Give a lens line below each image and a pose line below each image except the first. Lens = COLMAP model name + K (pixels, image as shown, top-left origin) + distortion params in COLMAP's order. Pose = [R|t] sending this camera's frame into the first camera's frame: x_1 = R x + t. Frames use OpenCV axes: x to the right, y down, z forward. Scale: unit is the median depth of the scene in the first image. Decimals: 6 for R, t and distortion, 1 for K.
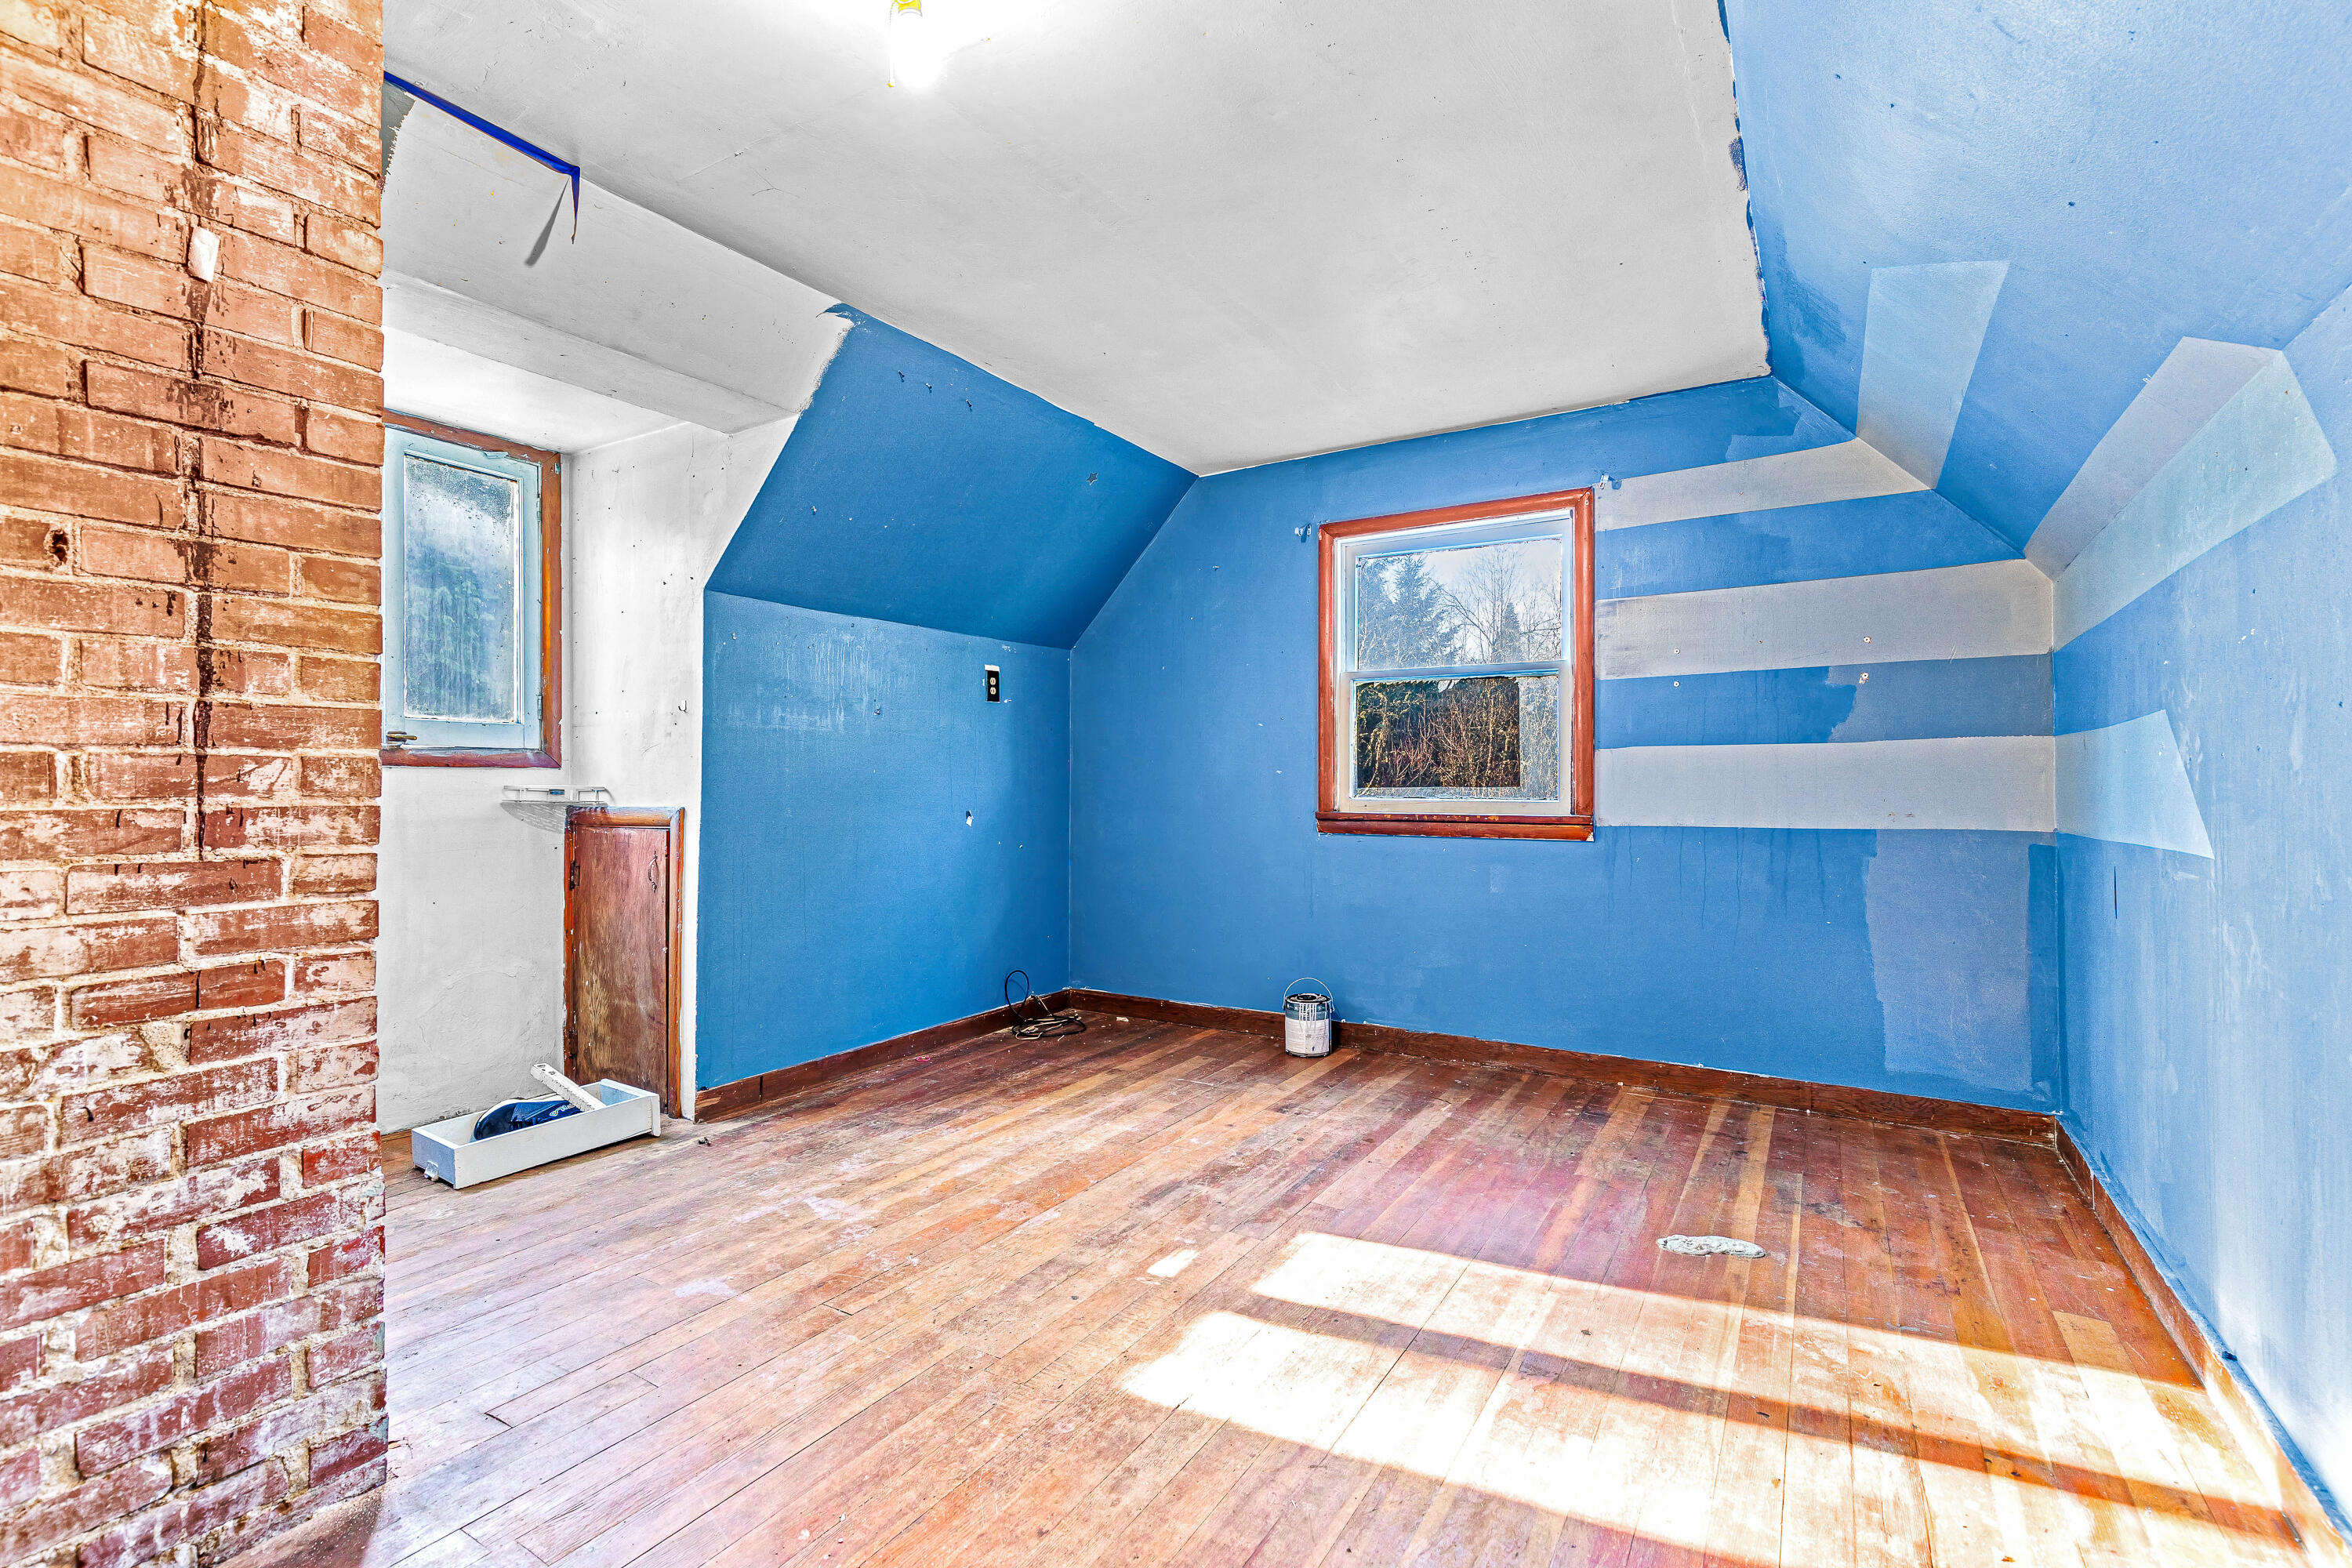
lens RADIAL K [[1088.7, 0, 1178.3], [0, 1088.7, 788.8], [0, 0, 1]] dist [0.011771, -0.000699]
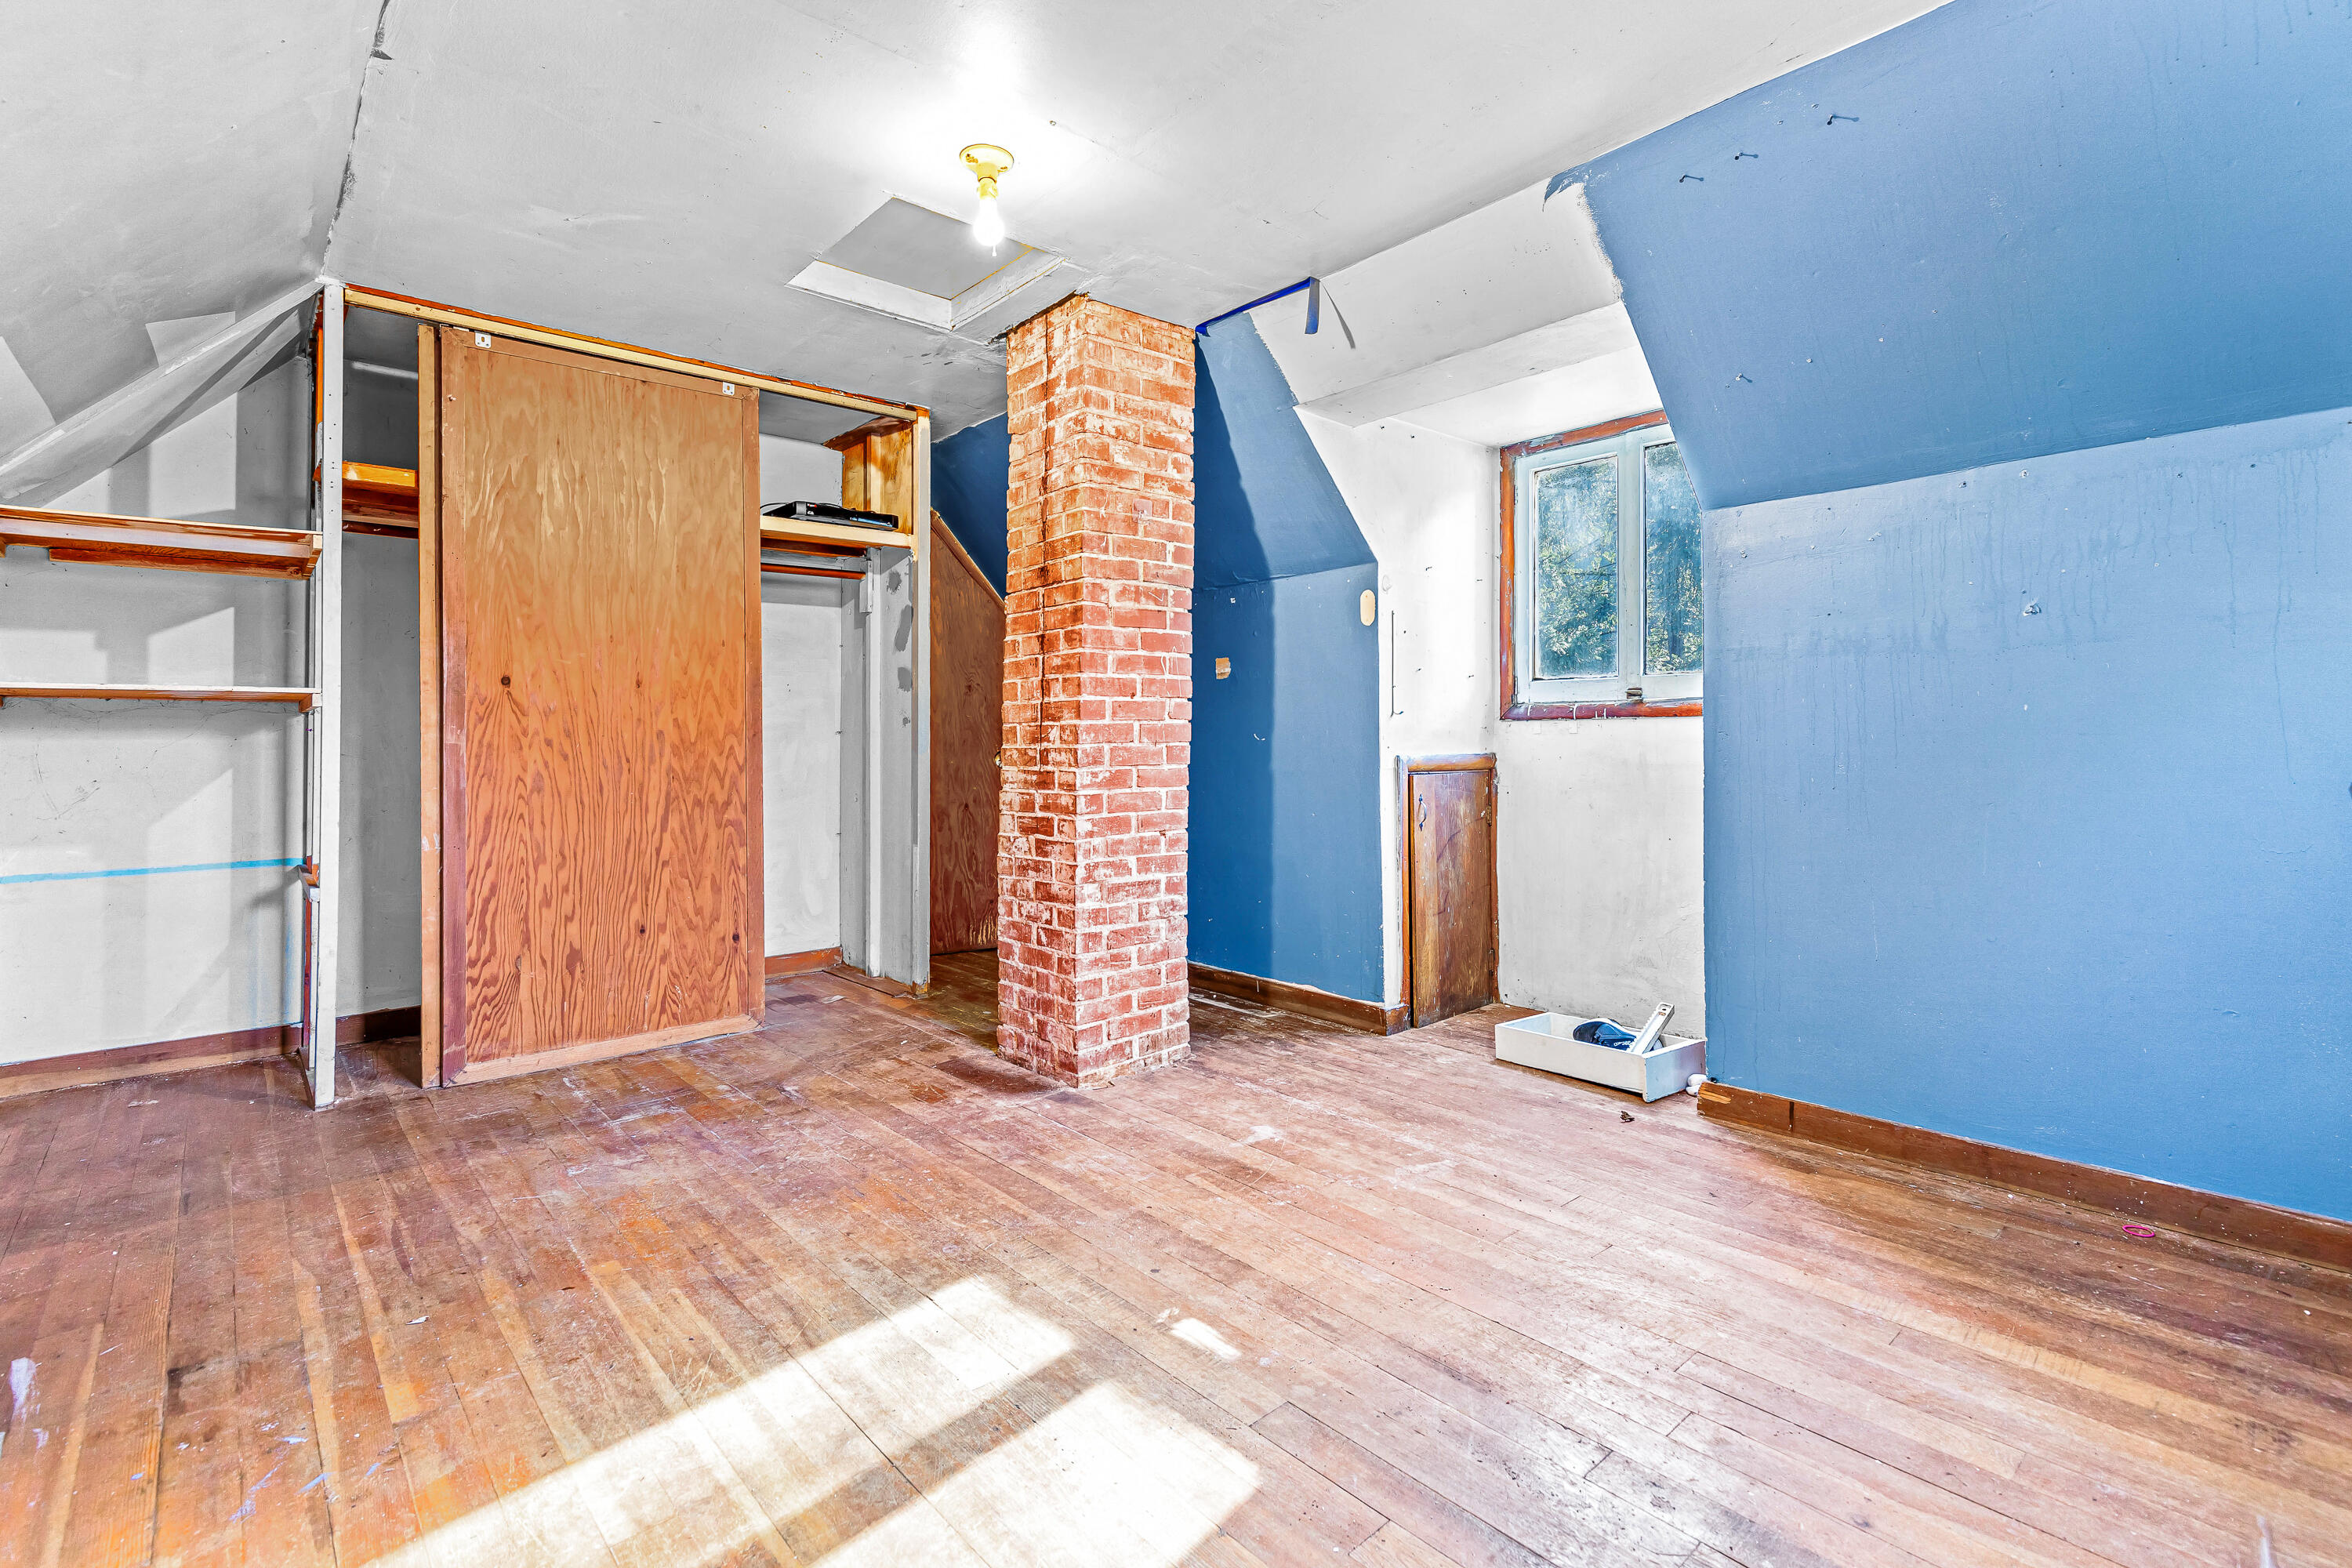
lens RADIAL K [[1088.7, 0, 1168.8], [0, 1088.7, 727.4], [0, 0, 1]] dist [0.011771, -0.000699]
pose [[-0.309520, -0.005948, -0.950874, 1.112000], [0.004965, 0.999957, -0.007871, -0.006000], [0.950880, -0.007157, -0.309477, 1.784343]]
